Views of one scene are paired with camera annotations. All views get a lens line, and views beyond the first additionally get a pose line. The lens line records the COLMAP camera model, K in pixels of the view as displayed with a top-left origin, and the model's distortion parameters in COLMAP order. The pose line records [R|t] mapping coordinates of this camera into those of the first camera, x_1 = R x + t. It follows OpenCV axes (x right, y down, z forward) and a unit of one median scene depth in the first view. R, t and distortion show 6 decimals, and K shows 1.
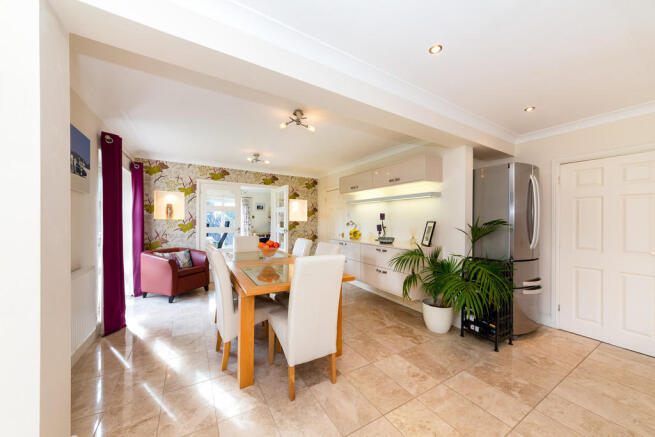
lens RADIAL K [[228.9, 0, 325.1], [0, 228.9, 217.5], [0, 0, 1]] dist [0.001126, -0.000077]
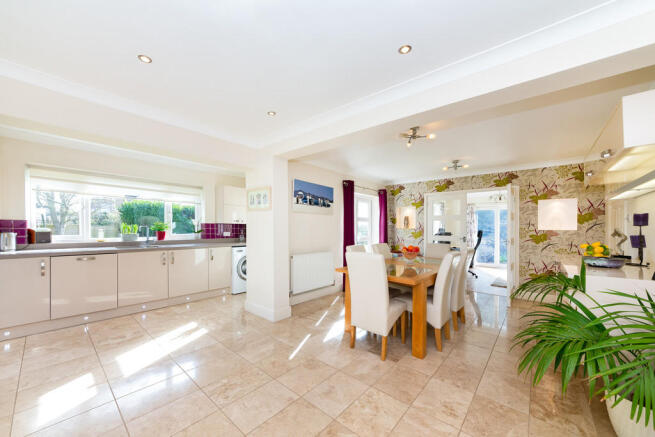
lens RADIAL K [[245.7, 0, 319.0], [0, 245.7, 224.5], [0, 0, 1]] dist [0.004288, 0.000855]
pose [[0.304867, -0.021986, -0.952141, 0.482592], [0.008301, 0.999757, -0.020428, 0.010579], [0.952359, -0.001676, 0.304976, 0.113959]]
